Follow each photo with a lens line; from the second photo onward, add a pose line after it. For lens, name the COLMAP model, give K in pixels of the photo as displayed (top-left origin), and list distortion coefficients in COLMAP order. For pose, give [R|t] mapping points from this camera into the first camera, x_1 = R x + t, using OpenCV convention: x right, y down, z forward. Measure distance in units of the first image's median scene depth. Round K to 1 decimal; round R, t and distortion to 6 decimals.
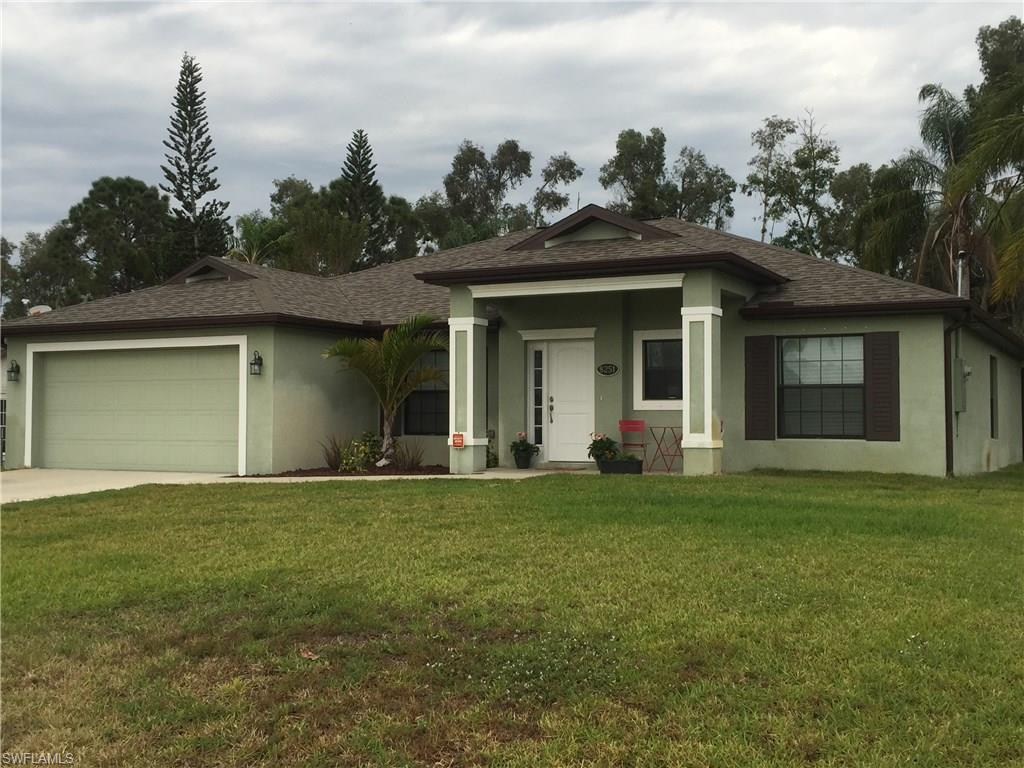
lens RADIAL K [[1166.7, 0, 512.0], [0, 1166.7, 384.8], [0, 0, 1]] dist [0.000503, 0.000000]
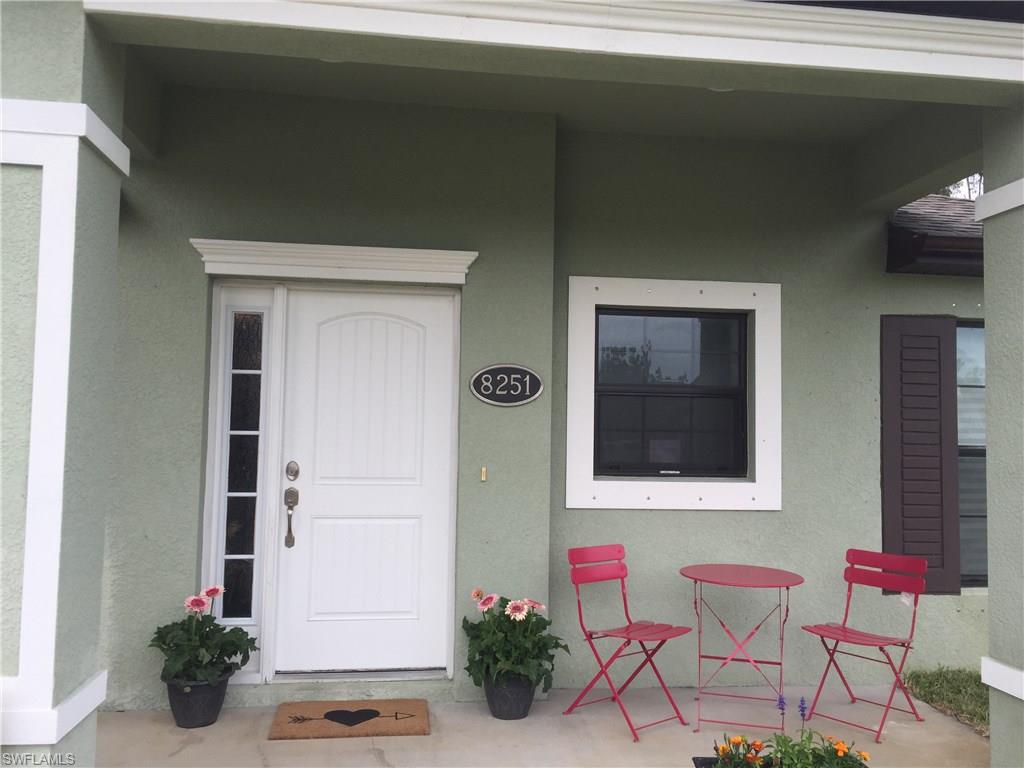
lens RADIAL K [[861.5, 0, 514.5], [0, 861.5, 378.4], [0, 0, 1]] dist [0.043782, -0.066454]
pose [[0.820250, 0.040456, 0.570573, -0.050815], [-0.038753, 0.999134, -0.015132, -0.011101], [-0.570691, -0.009699, 0.821108, 0.776236]]
